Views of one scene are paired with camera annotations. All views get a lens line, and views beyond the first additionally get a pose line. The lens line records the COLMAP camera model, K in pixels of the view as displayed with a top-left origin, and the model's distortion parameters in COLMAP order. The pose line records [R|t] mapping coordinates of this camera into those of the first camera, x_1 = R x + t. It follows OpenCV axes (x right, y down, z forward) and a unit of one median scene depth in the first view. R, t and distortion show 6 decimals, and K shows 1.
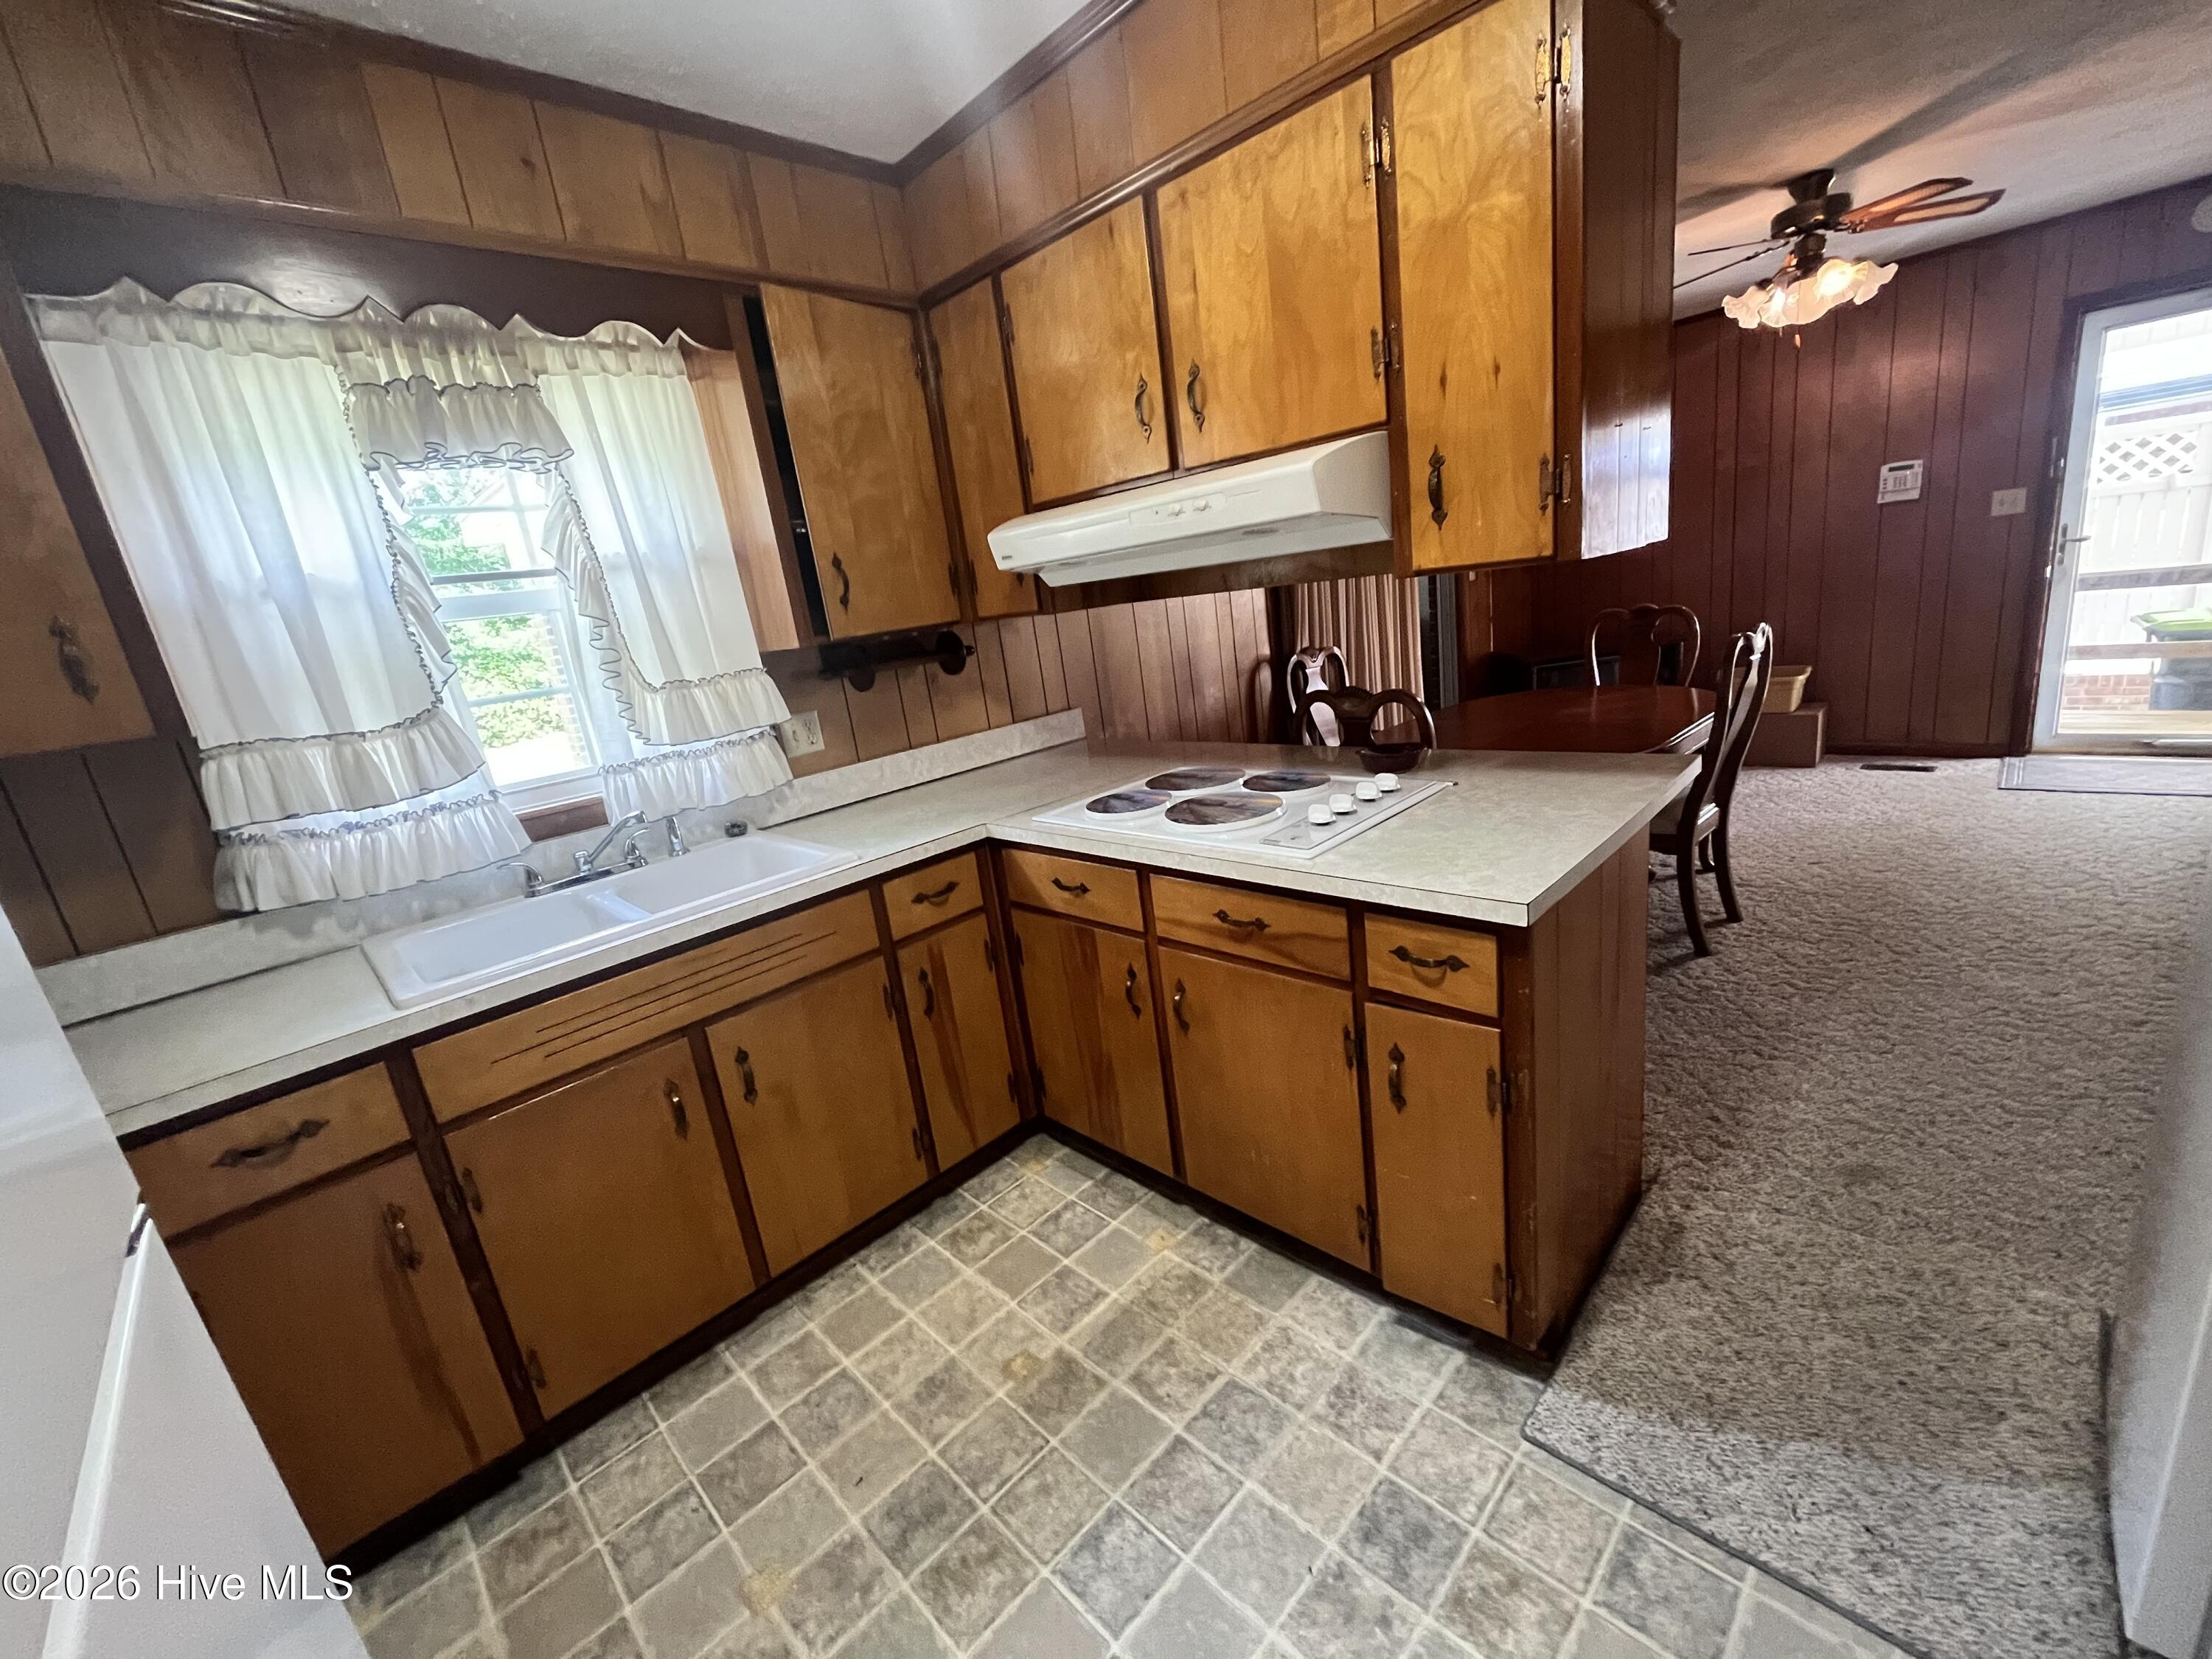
lens RADIAL K [[897.7, 0, 1114.5], [0, 897.7, 826.5], [0, 0, 1]] dist [-0.000641, -0.000156]
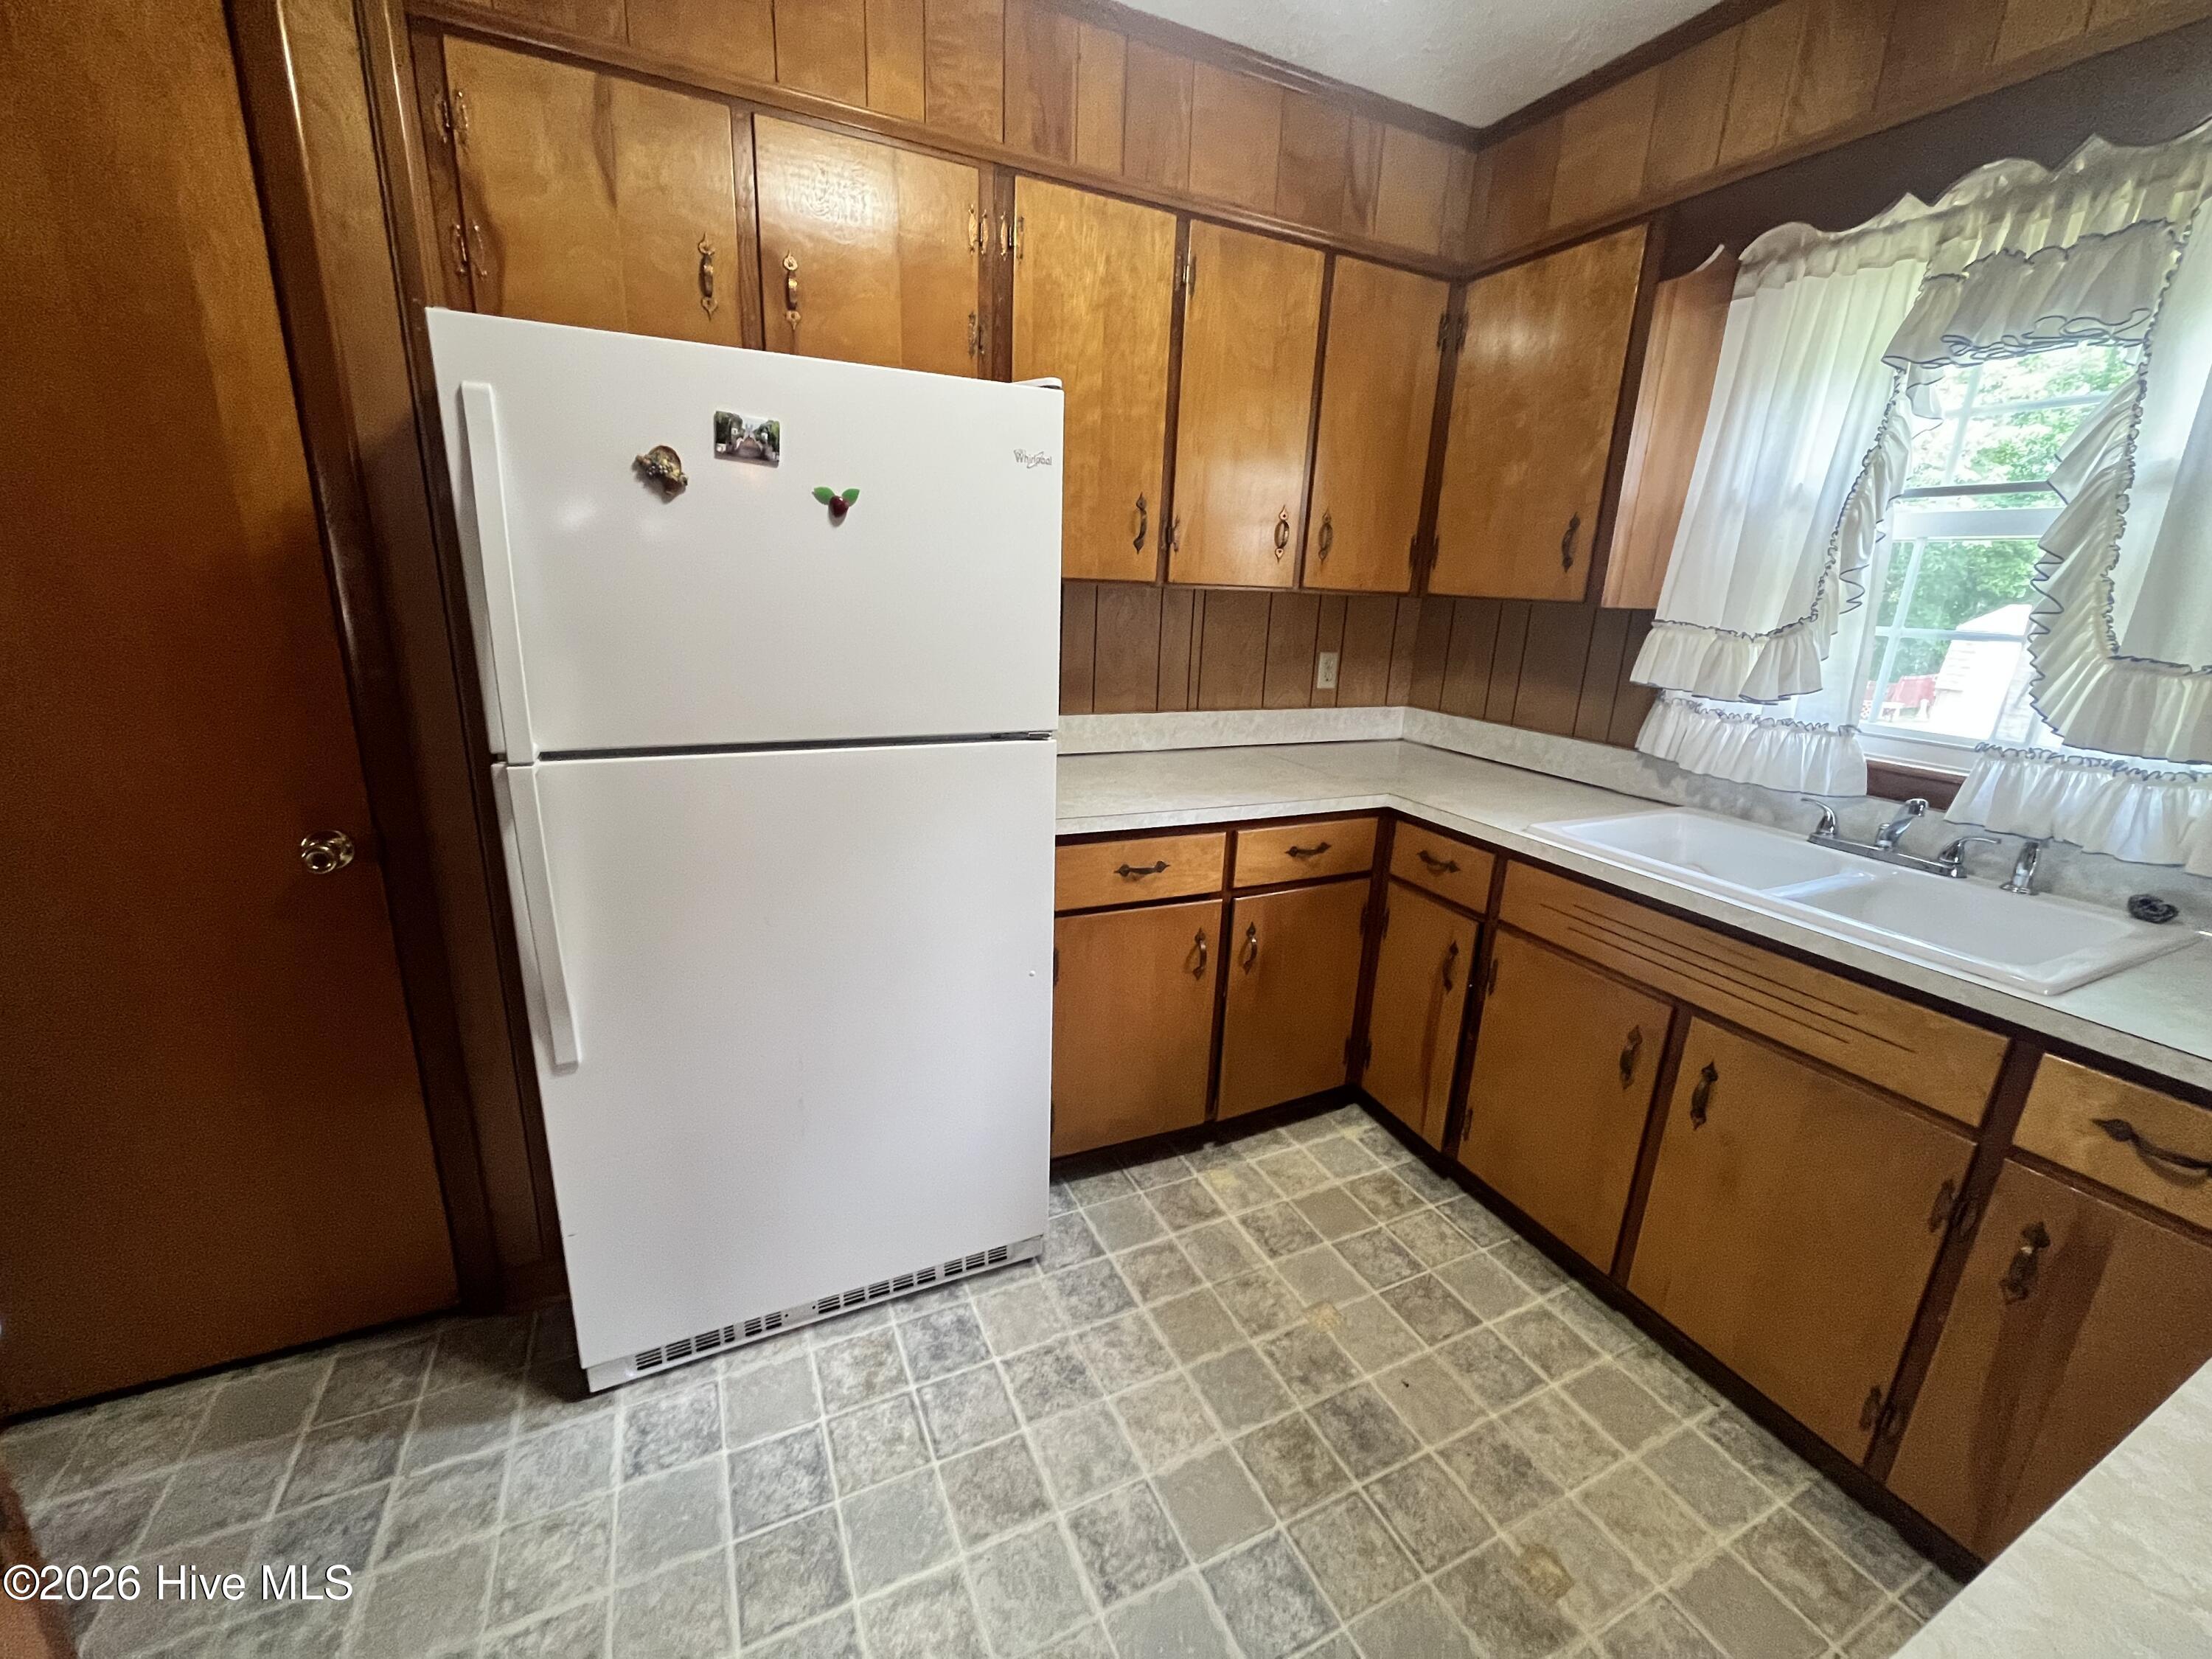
lens RADIAL K [[897.7, 0, 1115.6], [0, 897.7, 831.5], [0, 0, 1]] dist [-0.000641, -0.000156]
pose [[-0.330447, 0.367099, -0.869507, 0.496069], [-0.239512, 0.858486, 0.453470, -0.224395], [0.912929, 0.358105, -0.195759, 0.636729]]
